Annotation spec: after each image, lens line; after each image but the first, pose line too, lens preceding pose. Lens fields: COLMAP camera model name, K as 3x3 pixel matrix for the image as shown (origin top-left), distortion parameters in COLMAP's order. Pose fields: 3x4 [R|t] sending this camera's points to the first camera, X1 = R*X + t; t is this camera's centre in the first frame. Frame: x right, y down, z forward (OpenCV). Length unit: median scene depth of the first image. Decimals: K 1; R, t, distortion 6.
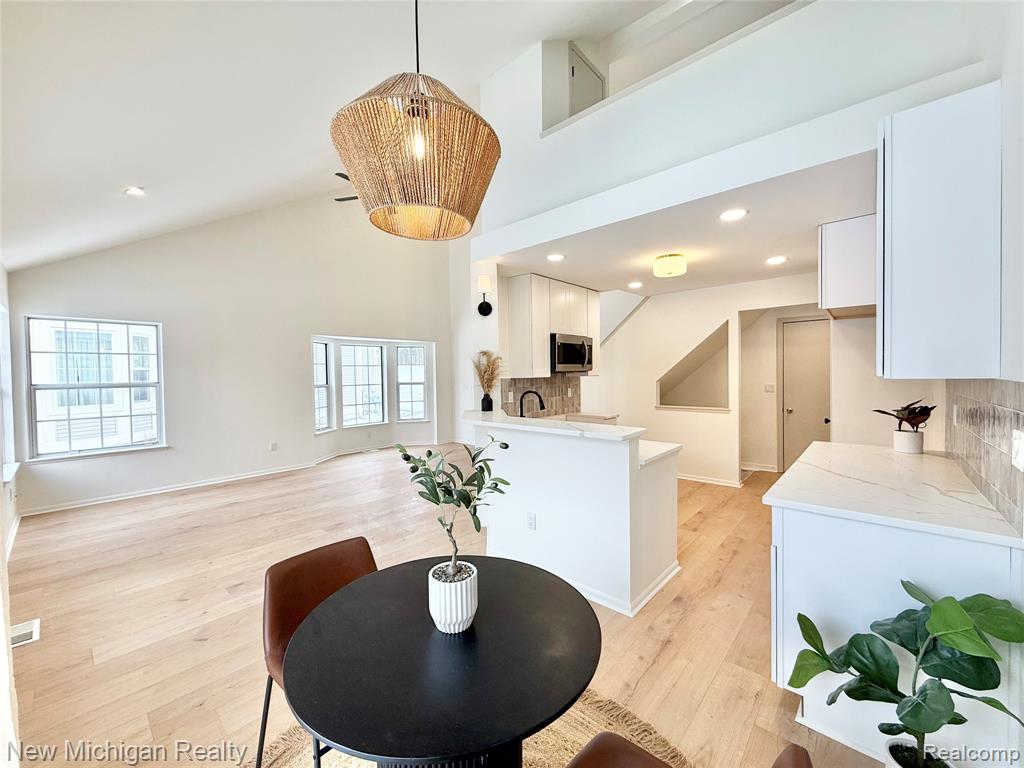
lens RADIAL K [[403.3, 0, 512.0], [0, 403.3, 384.0], [0, 0, 1]] dist [-0.000397, -0.000078]
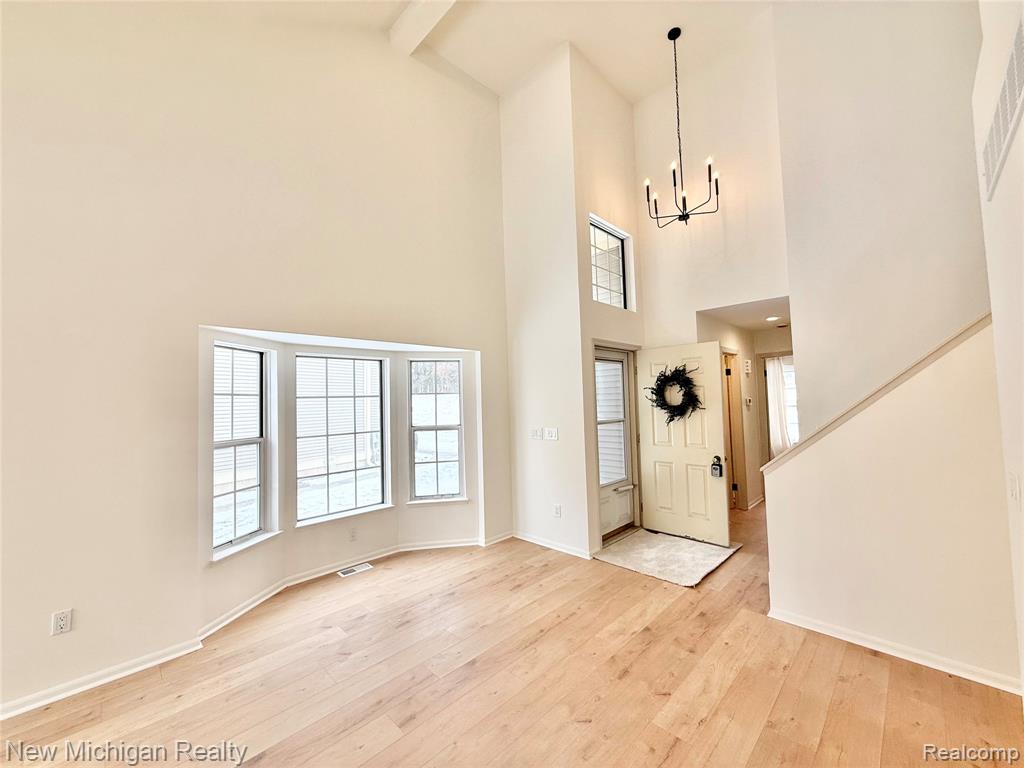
lens RADIAL K [[410.2, 0, 508.5], [0, 410.2, 383.2], [0, 0, 1]] dist [0.000681, -0.000025]
pose [[0.997571, -0.014243, -0.068187, -0.126015], [0.009244, 0.997284, -0.073076, -0.022767], [0.069042, 0.072268, 0.994993, 0.499844]]
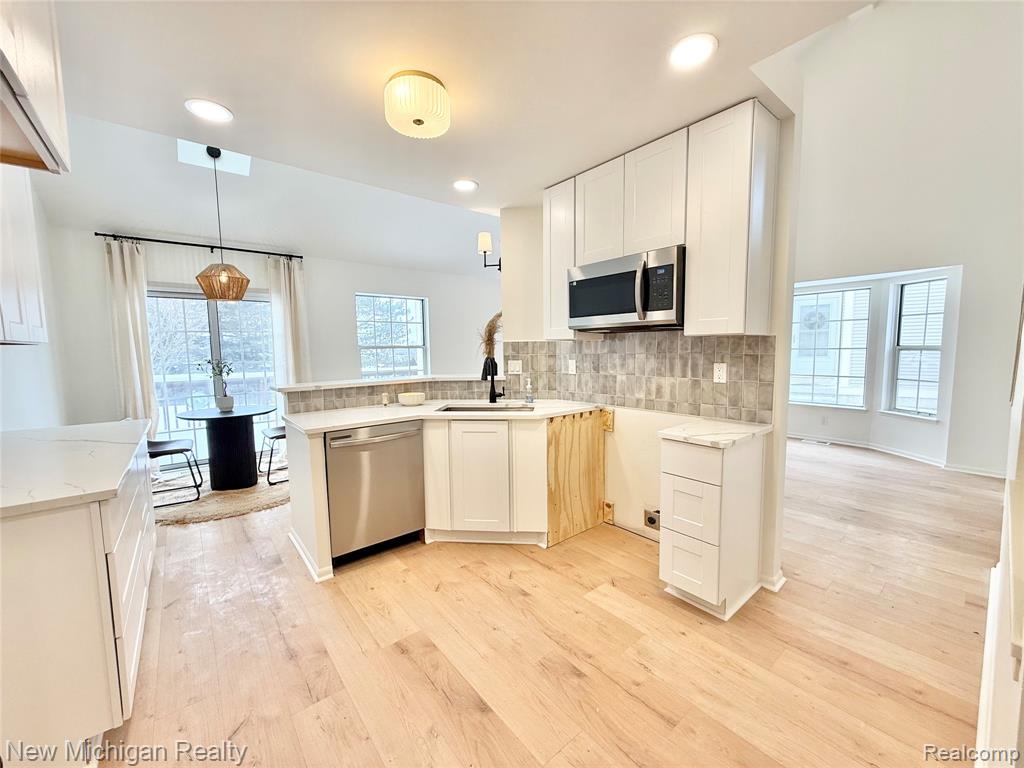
lens RADIAL K [[403.3, 0, 512.0], [0, 403.3, 384.0], [0, 0, 1]] dist [-0.000397, -0.000078]
pose [[-0.162684, 0.109569, -0.980576, 0.426335], [-0.011921, 0.993524, 0.112994, -0.010065], [0.986606, 0.030071, -0.160324, 0.579971]]
